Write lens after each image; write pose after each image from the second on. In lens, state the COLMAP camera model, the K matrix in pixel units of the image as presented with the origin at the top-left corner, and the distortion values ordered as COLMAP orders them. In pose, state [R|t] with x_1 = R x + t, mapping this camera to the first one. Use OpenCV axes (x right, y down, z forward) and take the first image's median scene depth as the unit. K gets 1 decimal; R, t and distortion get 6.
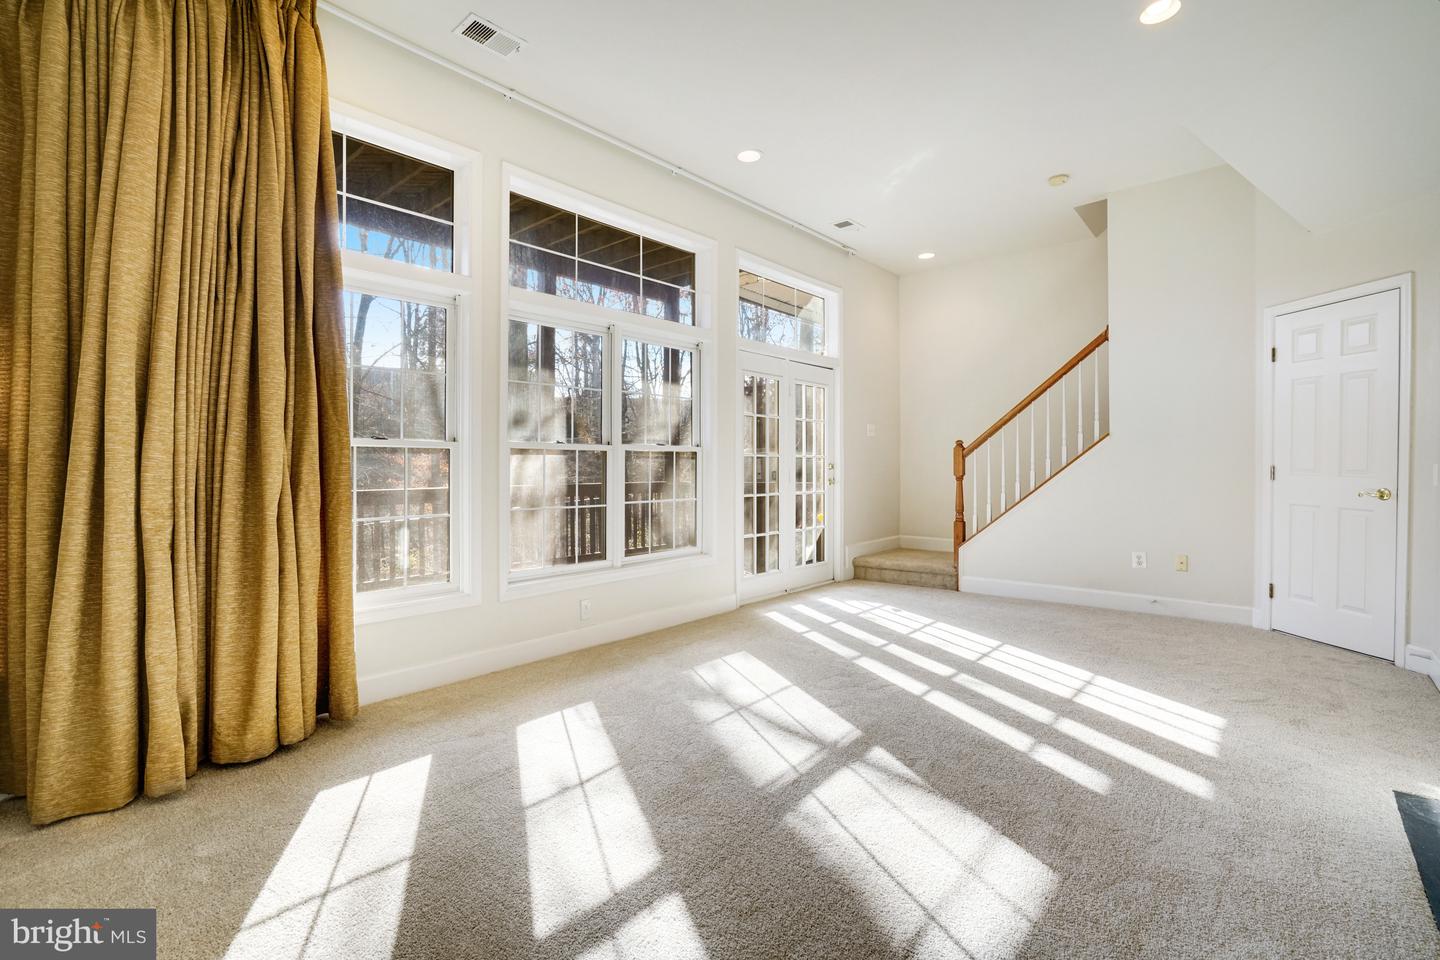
lens RADIAL K [[665.4, 0, 718.2], [0, 665.4, 485.5], [0, 0, 1]] dist [-0.031866, 0.010602]
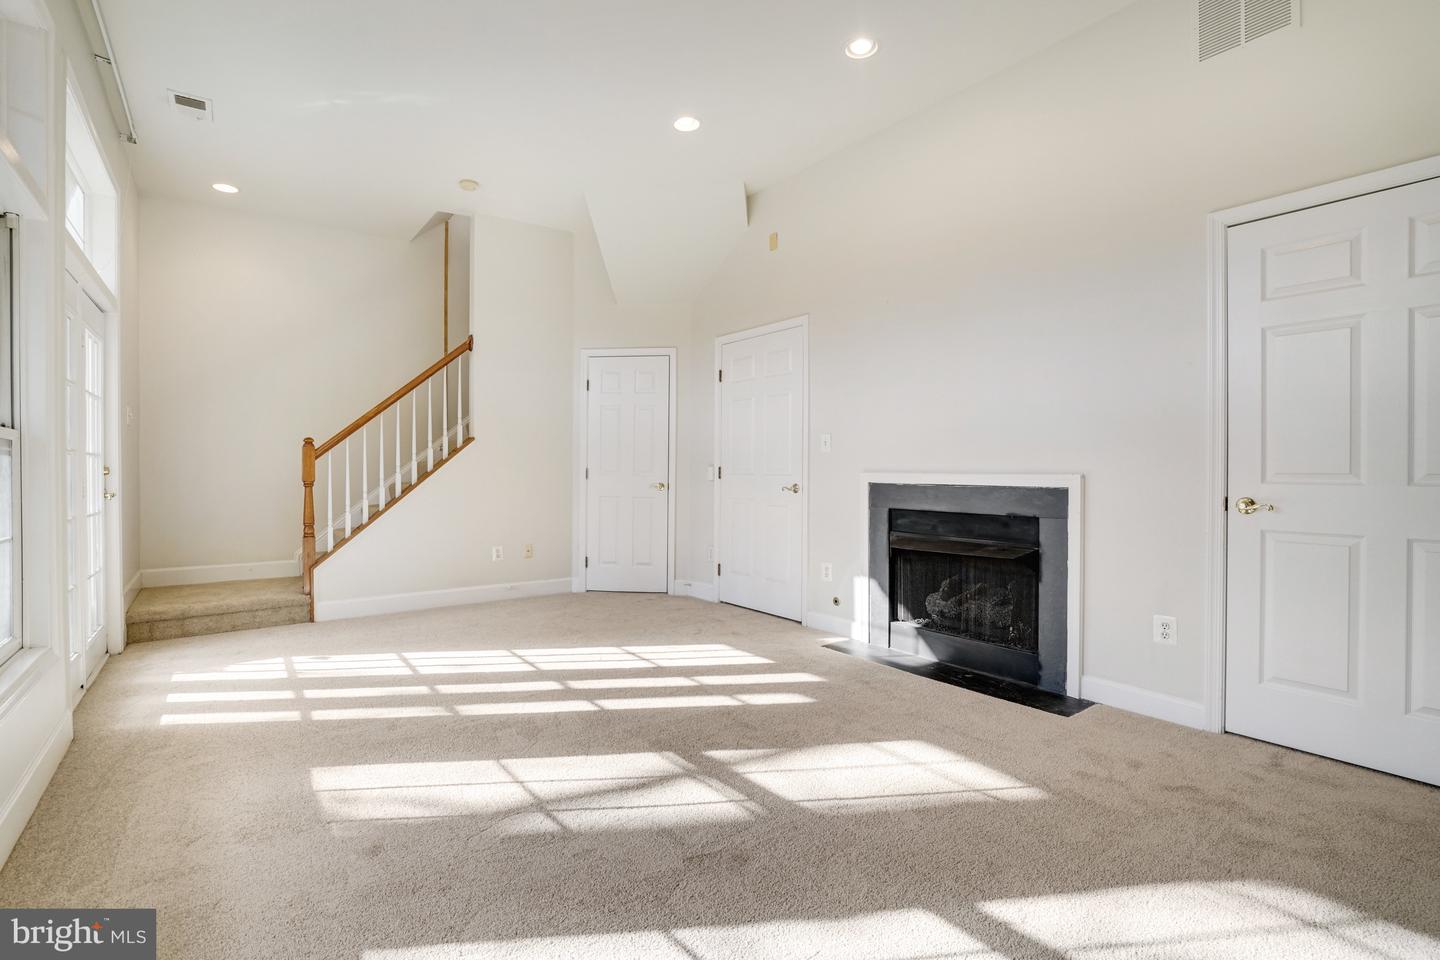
lens RADIAL K [[657.8, 0, 711.5], [0, 657.8, 488.0], [0, 0, 1]] dist [-0.051664, 0.025725]
pose [[0.209792, -0.025792, 0.977406, -0.371980], [0.027521, 0.999412, 0.020466, -0.011209], [-0.977359, 0.022606, 0.210379, 0.408348]]
